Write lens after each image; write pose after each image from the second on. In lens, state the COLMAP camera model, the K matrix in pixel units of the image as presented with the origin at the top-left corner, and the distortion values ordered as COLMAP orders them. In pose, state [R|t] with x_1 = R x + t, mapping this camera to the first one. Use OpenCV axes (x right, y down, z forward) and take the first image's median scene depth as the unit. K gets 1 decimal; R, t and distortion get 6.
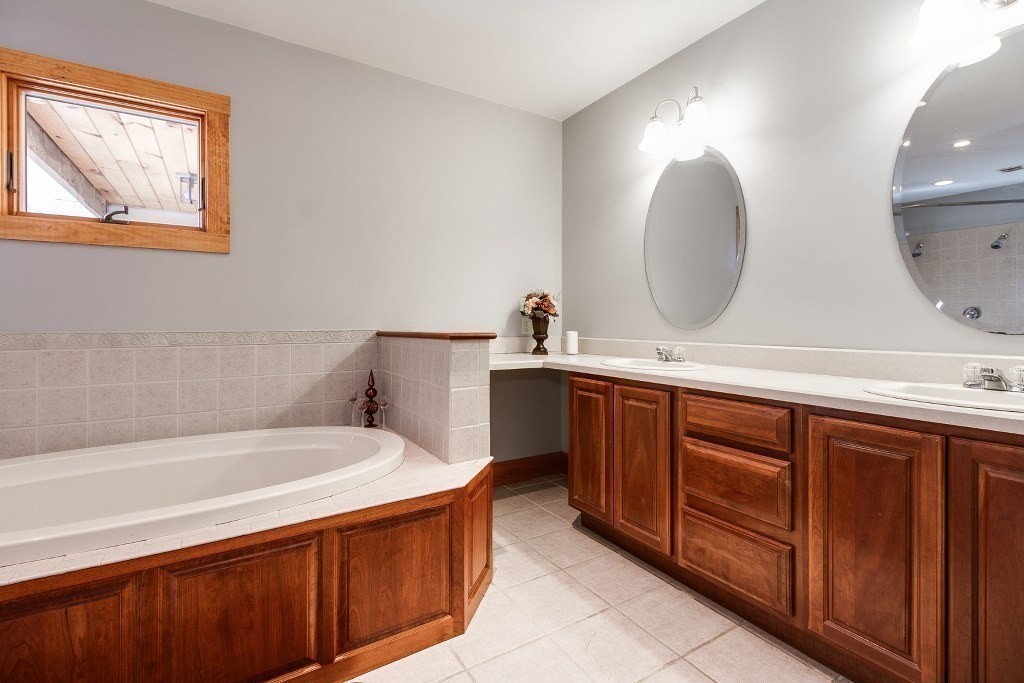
lens RADIAL K [[470.4, 0, 499.5], [0, 470.4, 313.6], [0, 0, 1]] dist [0.020621, -0.001458]
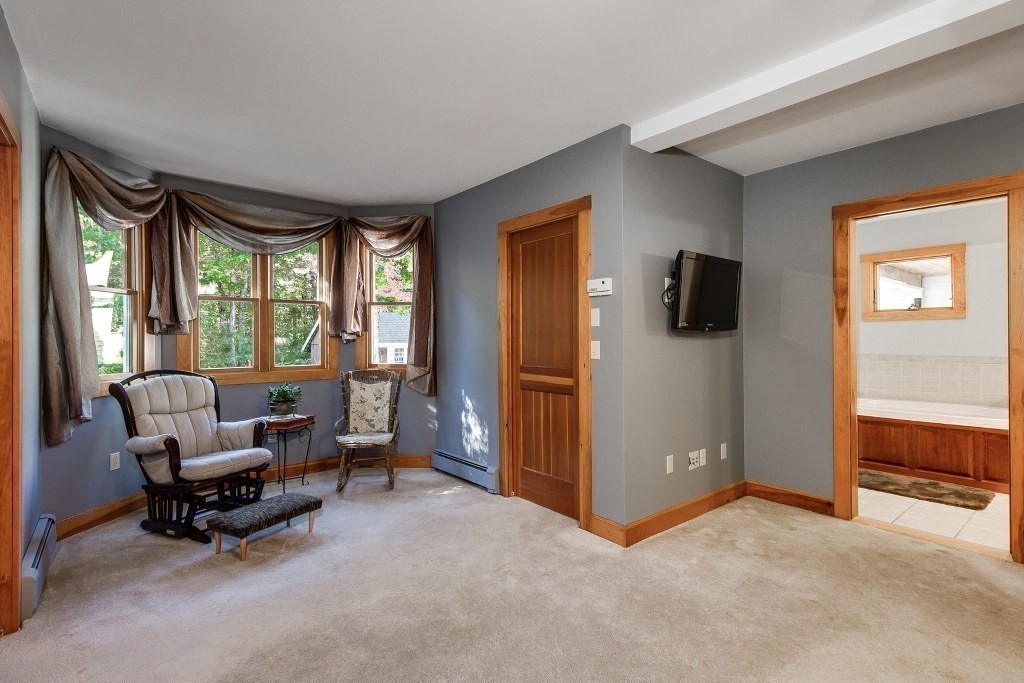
lens RADIAL K [[492.2, 0, 512.7], [0, 492.2, 339.5], [0, 0, 1]] dist [0.001233, -0.000320]
pose [[0.142374, -0.002368, -0.989810, 1.997386], [0.006800, 0.999976, -0.001415, -0.074852], [0.989790, -0.006529, 0.142387, -1.971480]]
